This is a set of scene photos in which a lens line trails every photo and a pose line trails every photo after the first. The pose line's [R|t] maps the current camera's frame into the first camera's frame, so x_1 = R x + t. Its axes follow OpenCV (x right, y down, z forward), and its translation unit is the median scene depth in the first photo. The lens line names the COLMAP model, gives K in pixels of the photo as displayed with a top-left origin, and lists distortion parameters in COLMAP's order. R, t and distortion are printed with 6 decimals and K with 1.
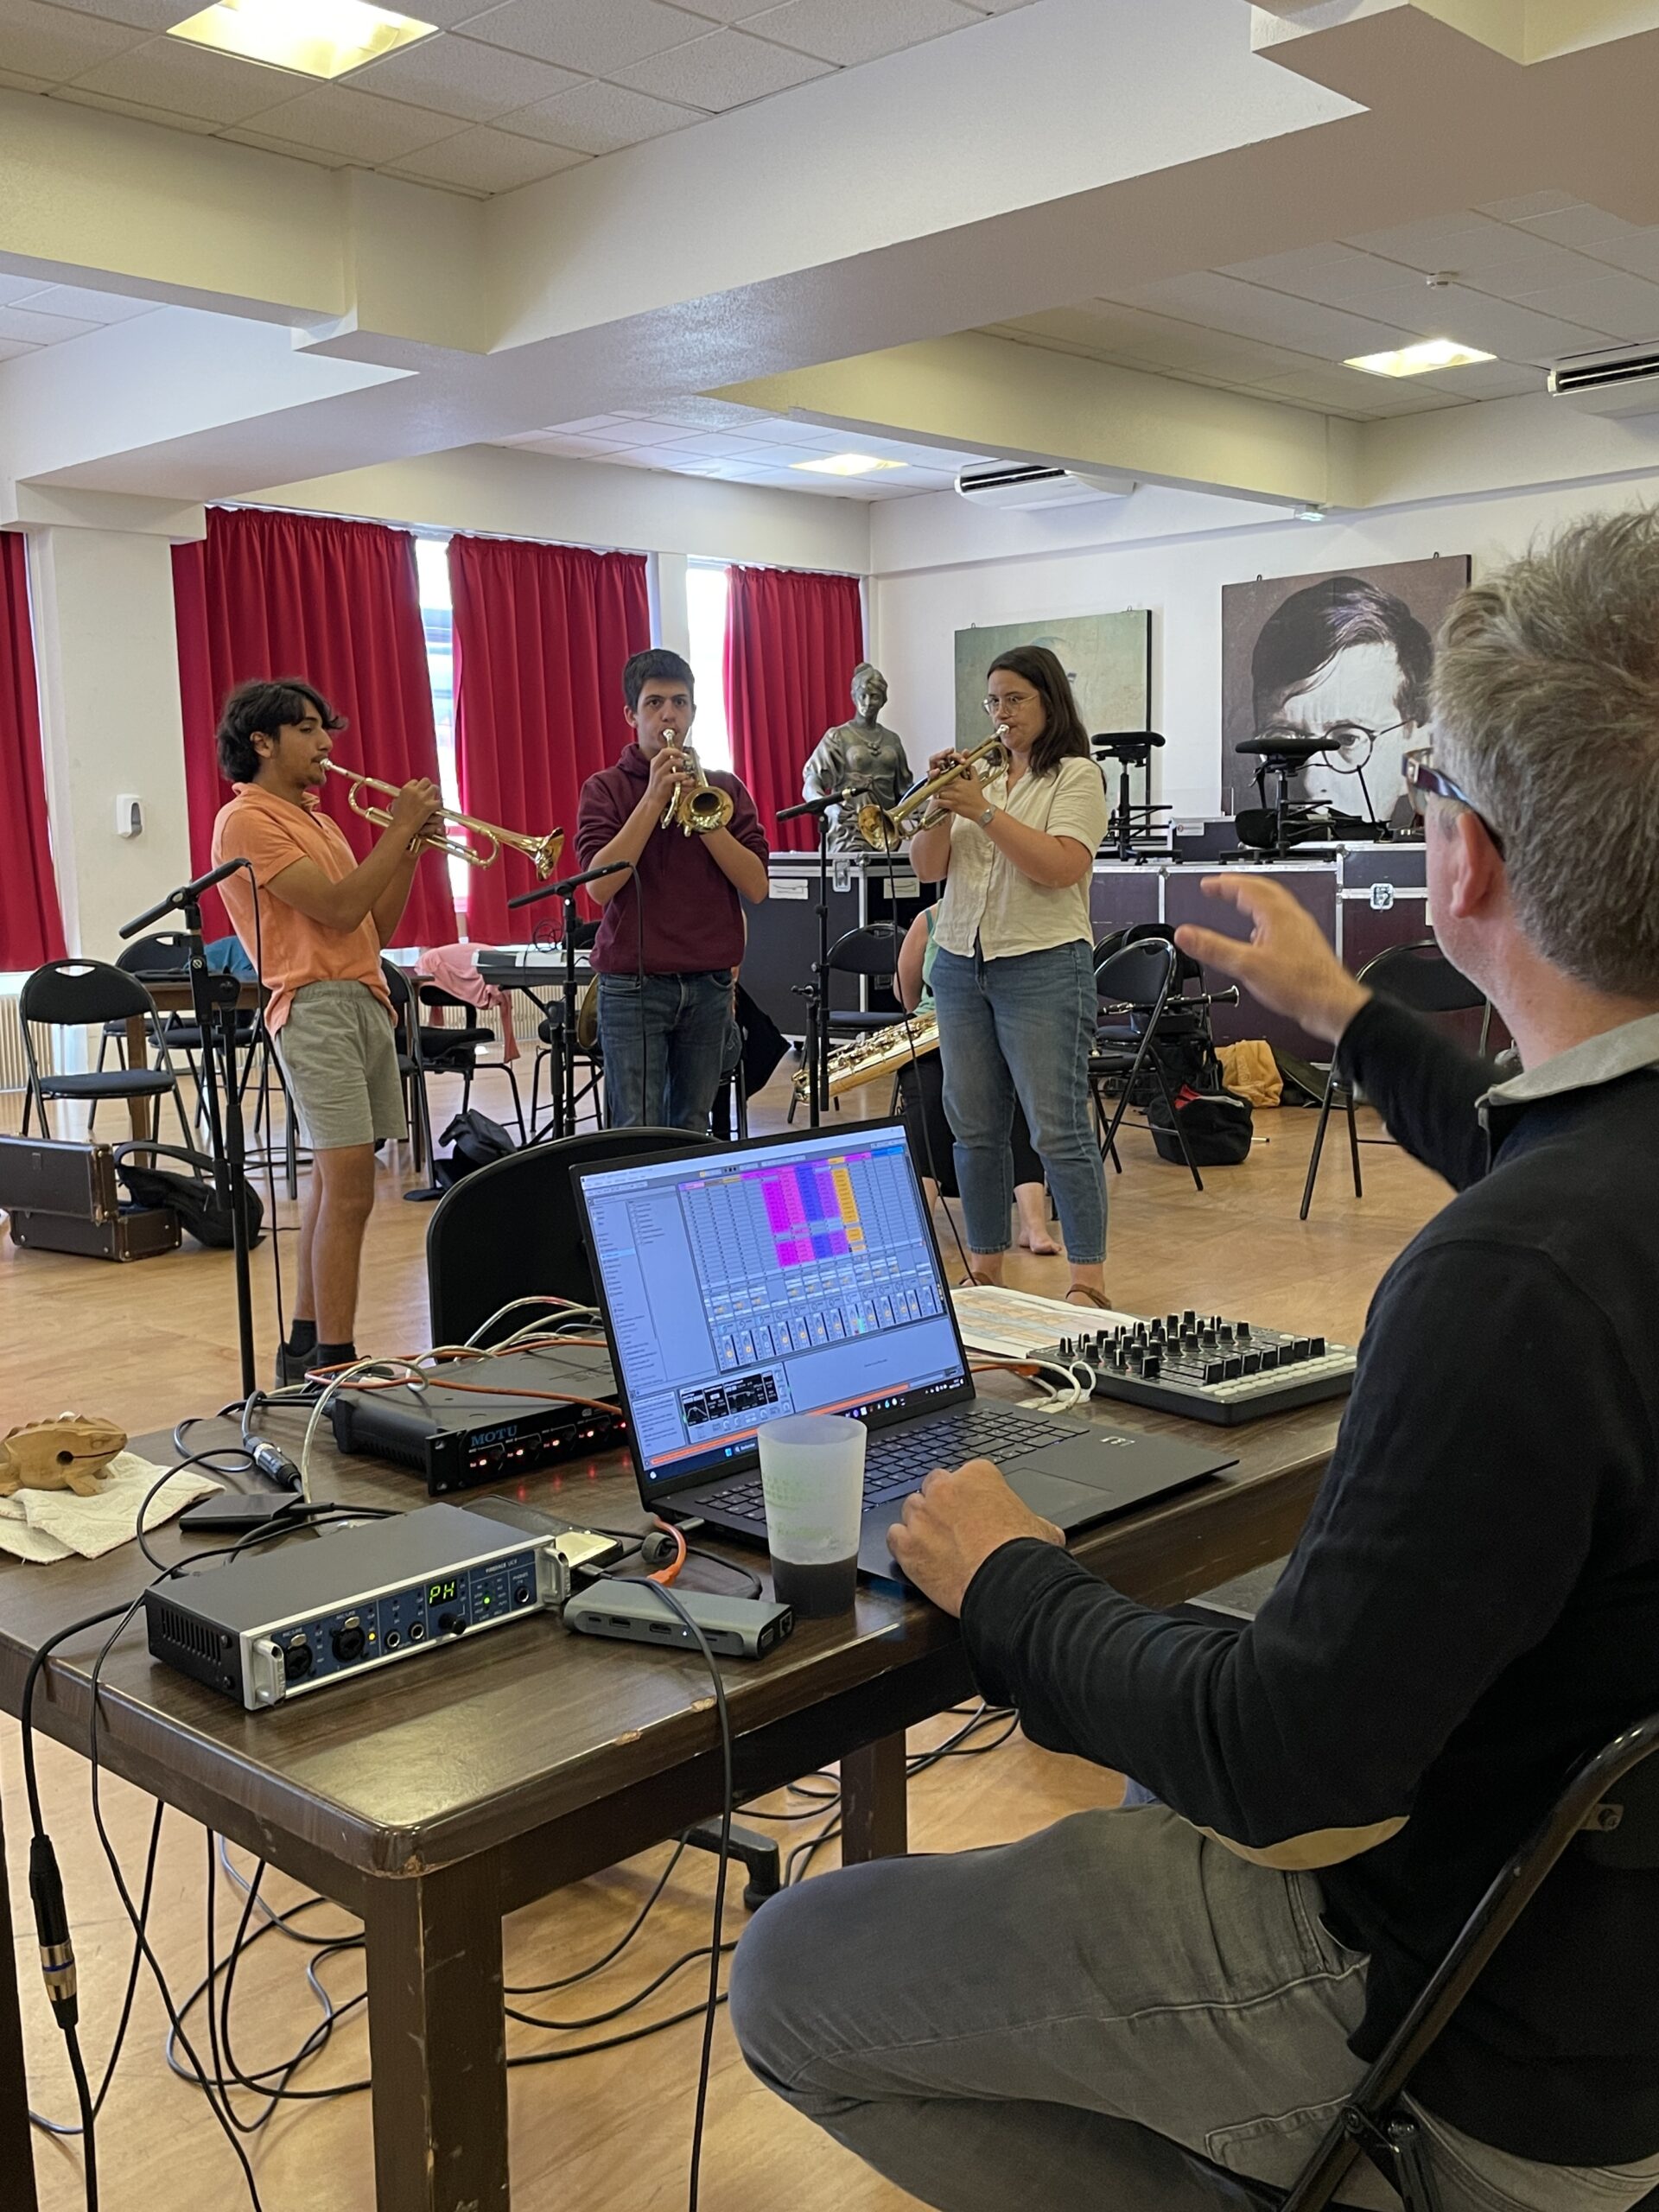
lens RADIAL K [[2098.4, 0, 829.5], [0, 2098.4, 1106.0], [0, 0, 1]] dist [0.087893, -0.160657]
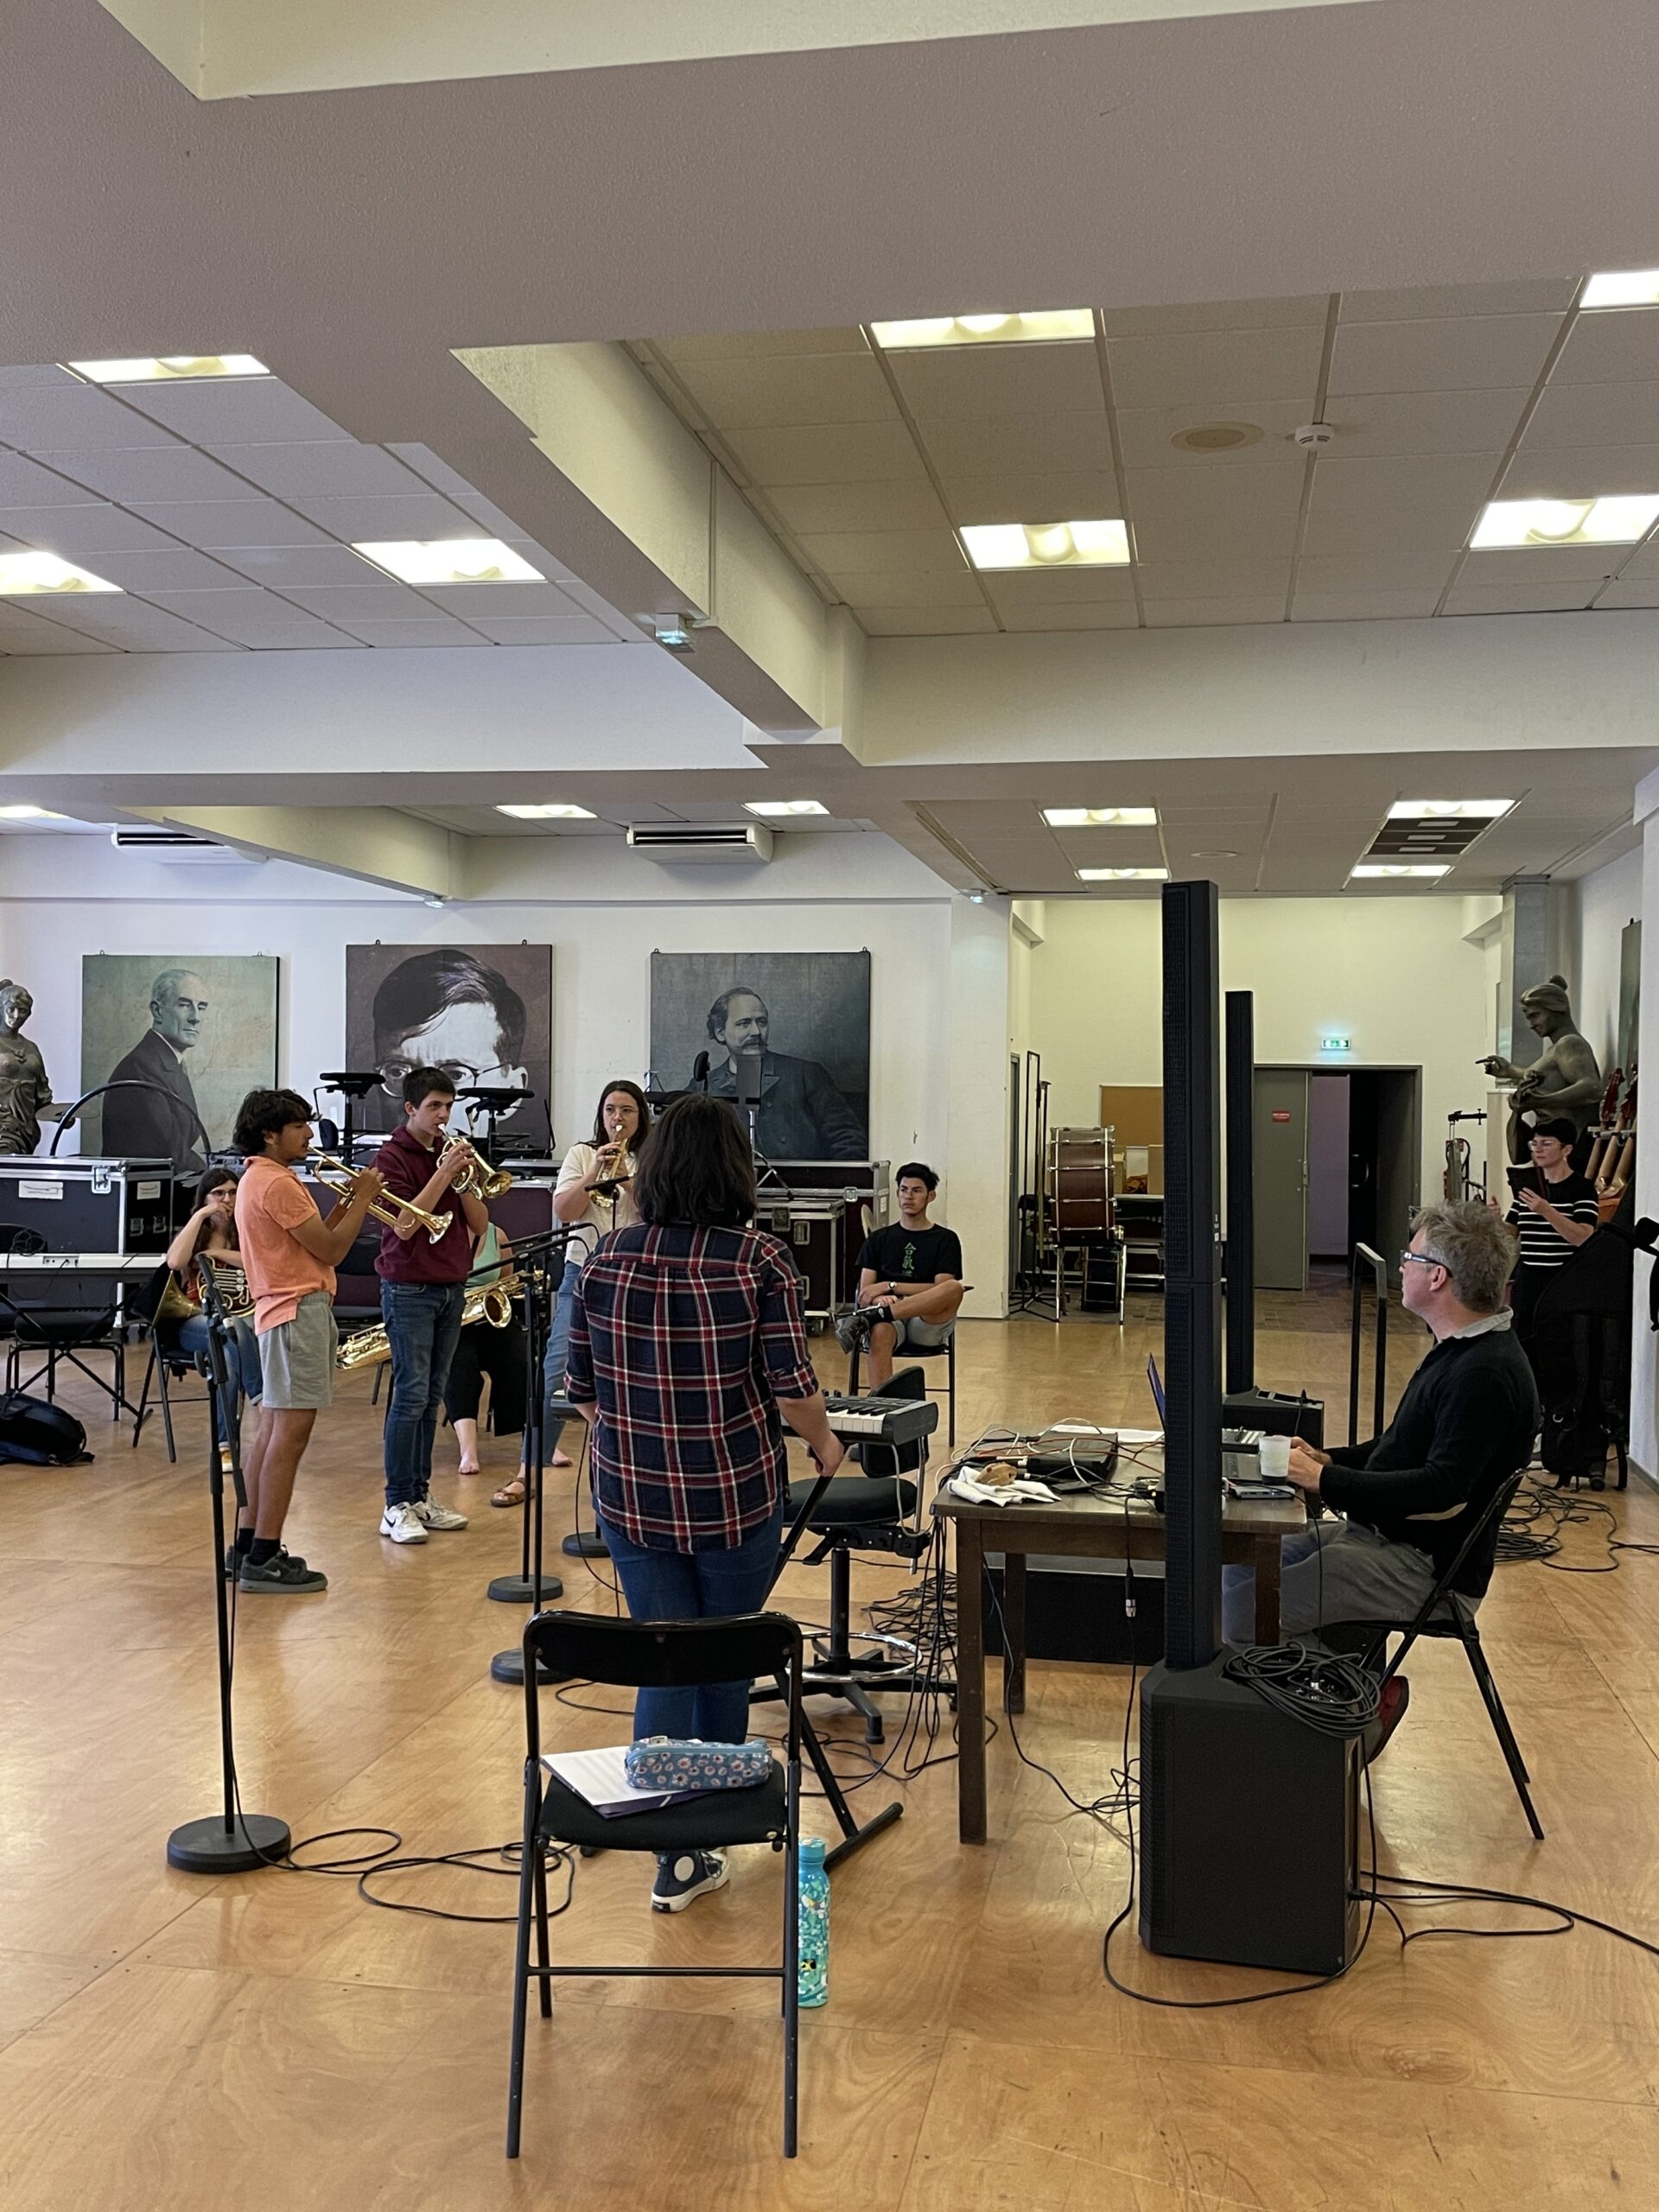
lens RADIAL K [[2098.4, 0, 829.5], [0, 2098.4, 1106.0], [0, 0, 1]] dist [0.087893, -0.160657]
pose [[0.824456, 0.032677, 0.564981, -0.320348], [0.037628, 0.992957, -0.112339, -0.003504], [-0.564673, 0.113878, 0.817420, -0.185455]]
